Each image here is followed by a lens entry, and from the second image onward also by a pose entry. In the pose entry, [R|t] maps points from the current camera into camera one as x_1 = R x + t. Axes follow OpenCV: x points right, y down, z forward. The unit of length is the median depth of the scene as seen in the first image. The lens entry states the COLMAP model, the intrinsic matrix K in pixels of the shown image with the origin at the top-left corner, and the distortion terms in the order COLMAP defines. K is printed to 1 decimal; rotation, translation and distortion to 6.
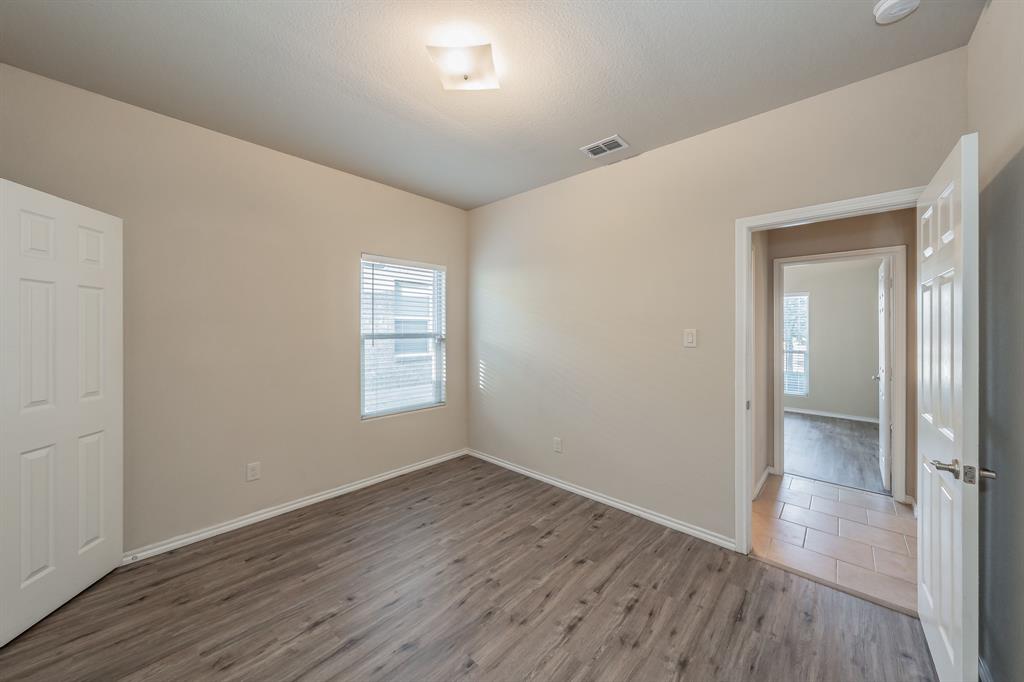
lens RADIAL K [[352.1, 0, 516.1], [0, 352.1, 332.4], [0, 0, 1]] dist [-0.000446, 0.000006]
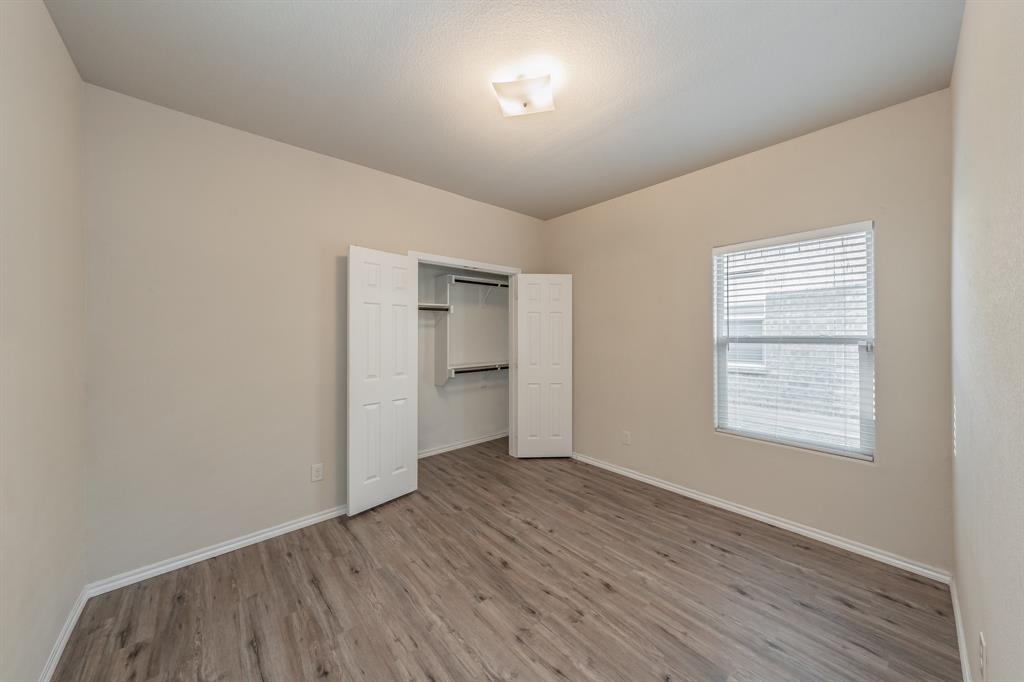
lens RADIAL K [[352.1, 0, 516.1], [0, 352.1, 332.4], [0, 0, 1]] dist [-0.000446, 0.000006]
pose [[-0.090584, -0.003705, -0.995882, 0.870946], [-0.005164, 0.999981, -0.003251, 0.000193], [0.995875, 0.004849, -0.090602, 0.966323]]
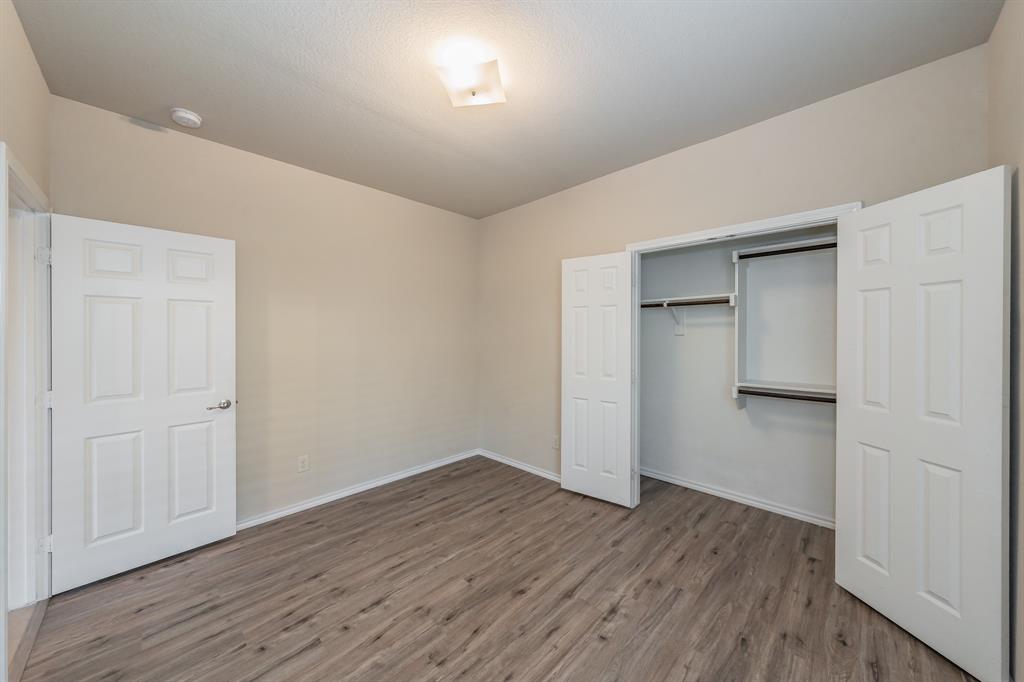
lens RADIAL K [[361.5, 0, 522.3], [0, 361.5, 331.0], [0, 0, 1]] dist [-0.000389, -0.000061]
pose [[-0.999825, -0.002370, 0.018569, -0.279312], [-0.002302, 0.999991, 0.003684, -0.016563], [-0.018577, 0.003641, -0.999821, 1.872565]]
